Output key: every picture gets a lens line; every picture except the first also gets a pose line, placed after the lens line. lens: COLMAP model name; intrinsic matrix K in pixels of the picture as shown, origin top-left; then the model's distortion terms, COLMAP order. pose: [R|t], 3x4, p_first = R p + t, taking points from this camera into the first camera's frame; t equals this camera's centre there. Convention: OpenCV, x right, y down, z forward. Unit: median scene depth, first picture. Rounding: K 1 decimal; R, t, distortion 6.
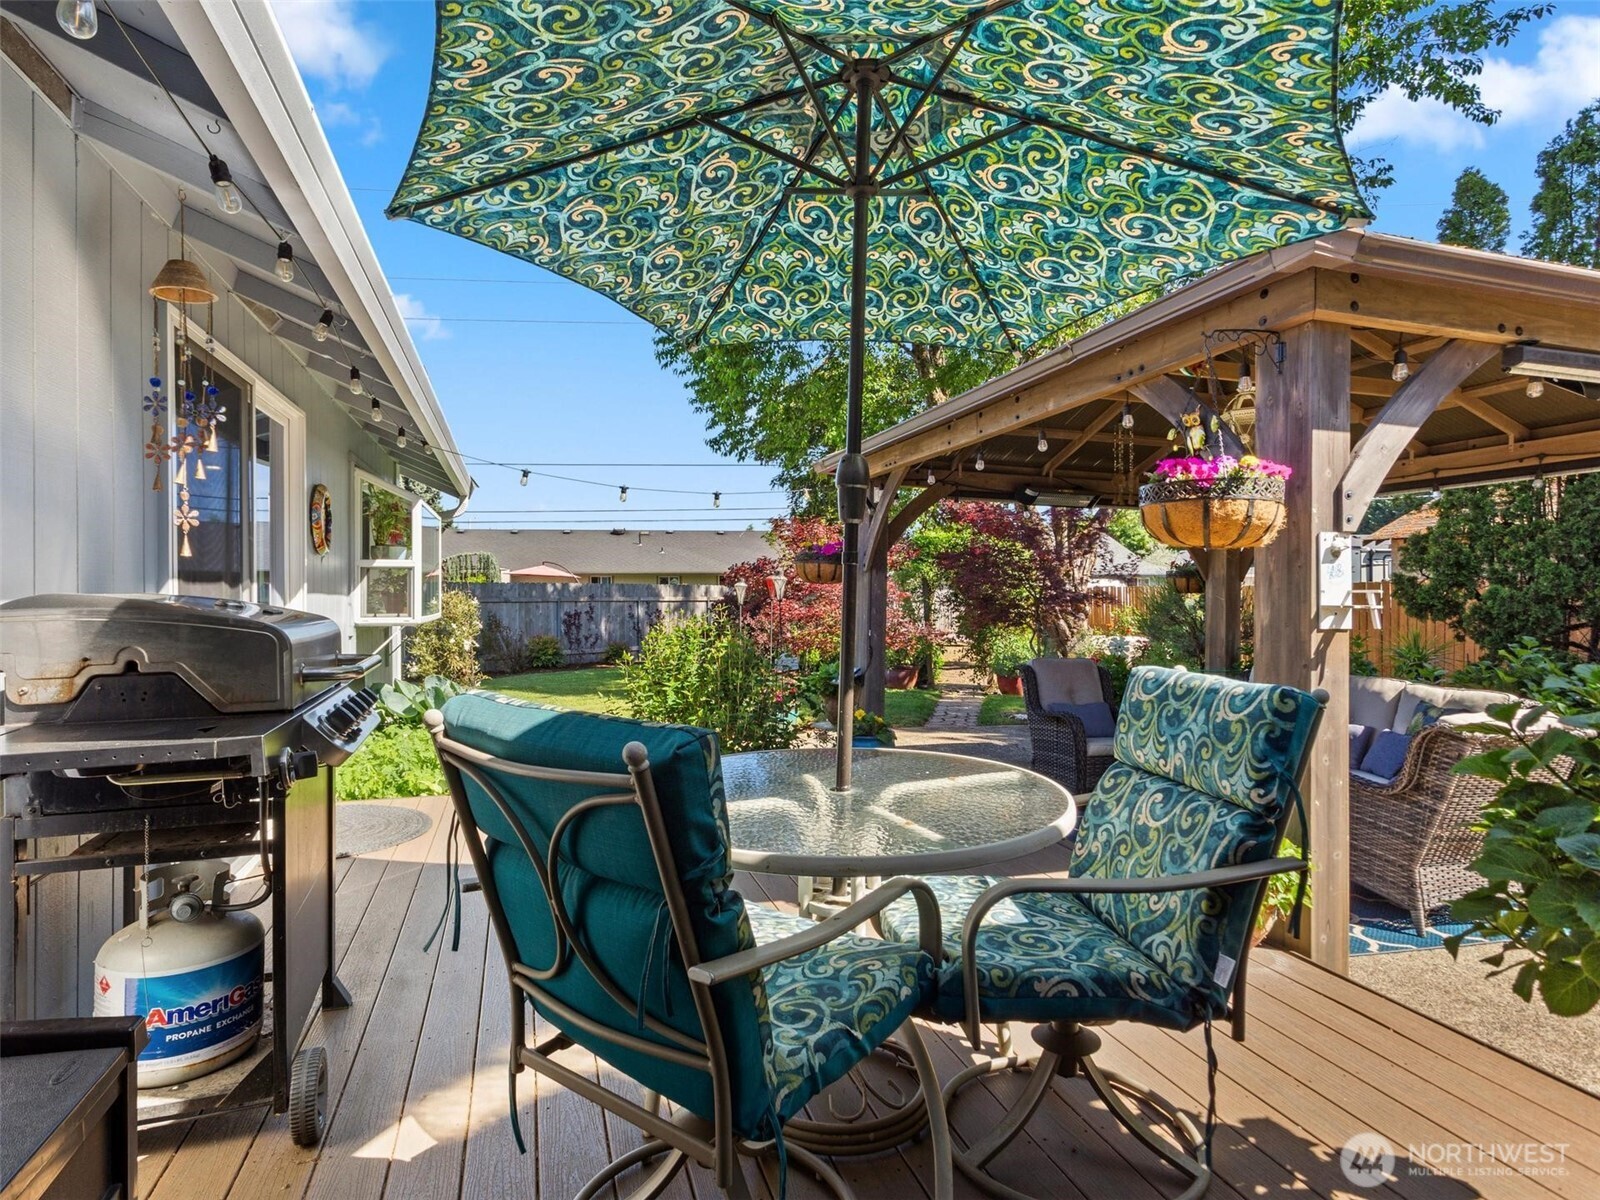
lens RADIAL K [[860.6, 0, 799.2], [0, 860.6, 596.9], [0, 0, 1]] dist [0.012381, 0.001268]
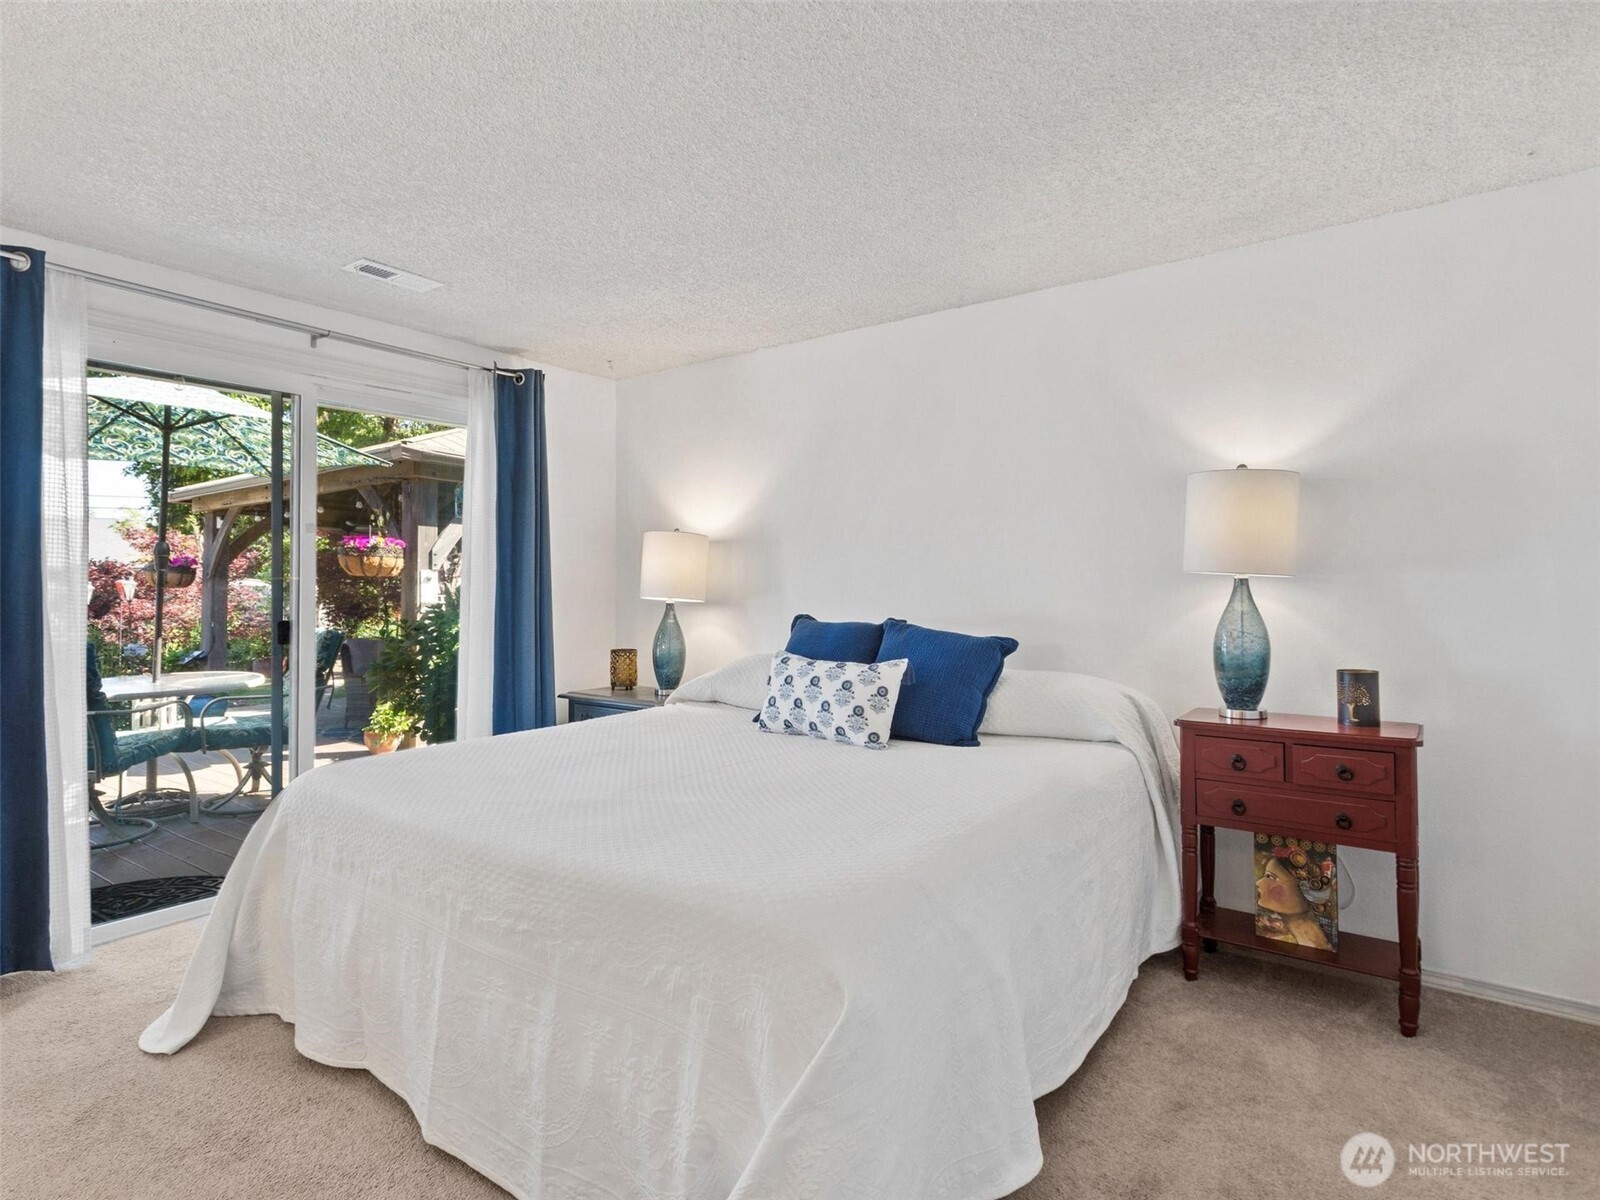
lens RADIAL K [[860.6, 0, 785.7], [0, 860.6, 588.9], [0, 0, 1]] dist [0.012381, 0.001268]
pose [[0.814023, 0.003253, 0.580824, 0.054954], [0.000472, 0.999980, -0.006261, -0.009601], [-0.580833, 0.005371, 0.814005, -1.436399]]
